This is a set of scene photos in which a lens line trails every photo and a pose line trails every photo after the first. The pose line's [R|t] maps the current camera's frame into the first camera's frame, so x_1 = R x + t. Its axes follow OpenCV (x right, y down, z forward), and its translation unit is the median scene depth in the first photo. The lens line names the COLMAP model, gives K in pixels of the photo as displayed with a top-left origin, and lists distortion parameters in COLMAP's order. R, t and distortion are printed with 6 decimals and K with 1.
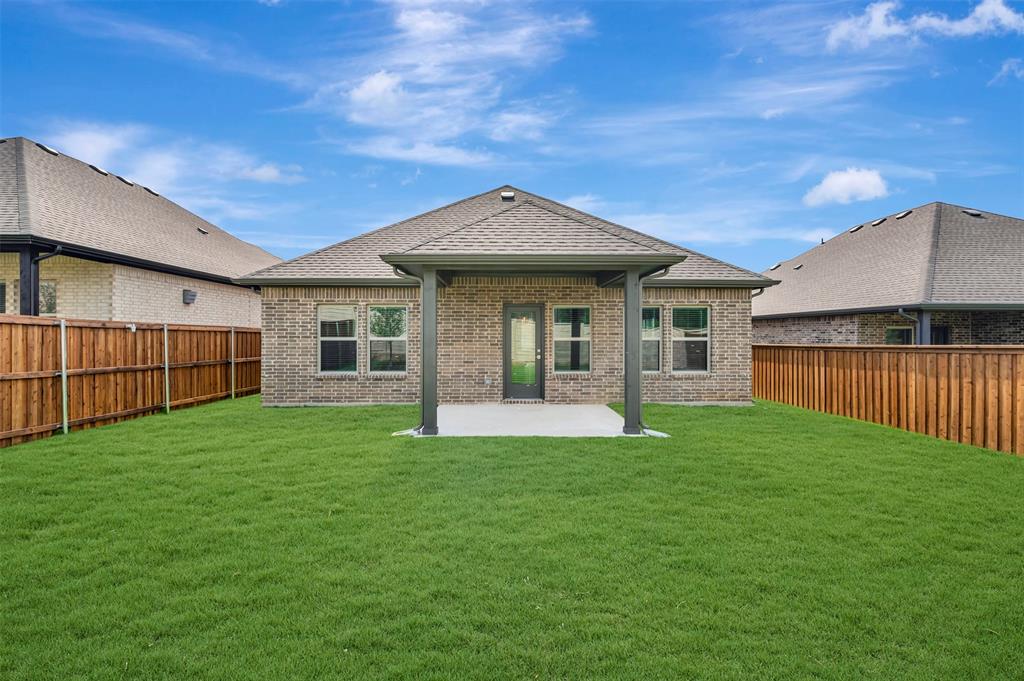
lens RADIAL K [[476.1, 0, 519.2], [0, 476.1, 333.5], [0, 0, 1]] dist [0.002955, 0.000559]
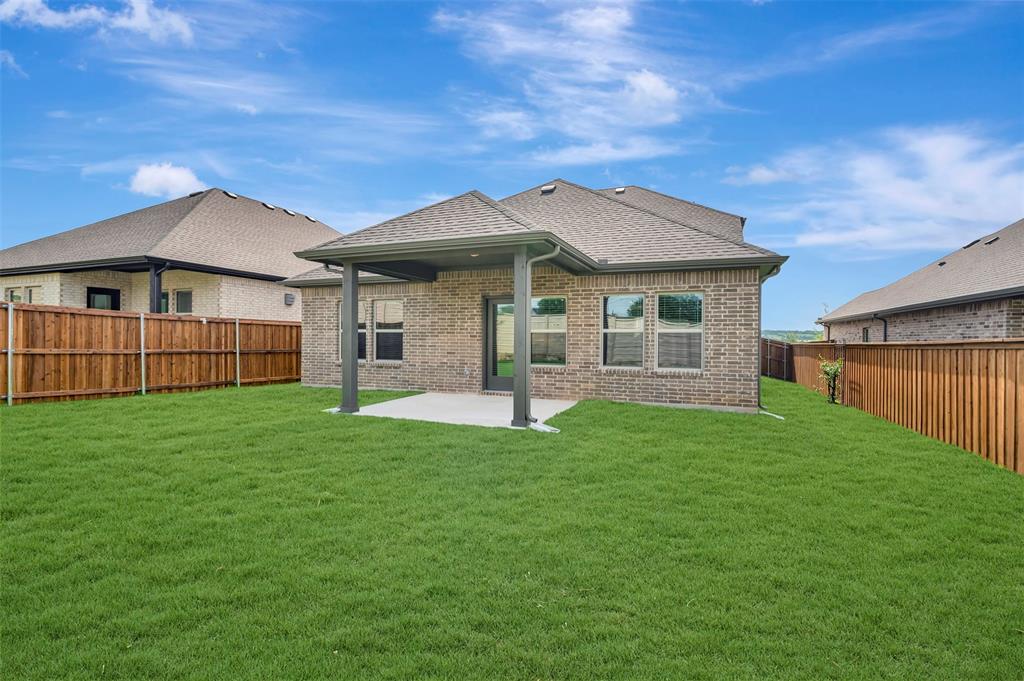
lens RADIAL K [[476.1, 0, 522.5], [0, 476.1, 343.5], [0, 0, 1]] dist [0.002955, 0.000559]
pose [[0.920608, 0.009171, -0.390380, 0.442875], [-0.004880, 0.999916, 0.011982, 0.026018], [0.390457, -0.009125, 0.920576, 0.100507]]
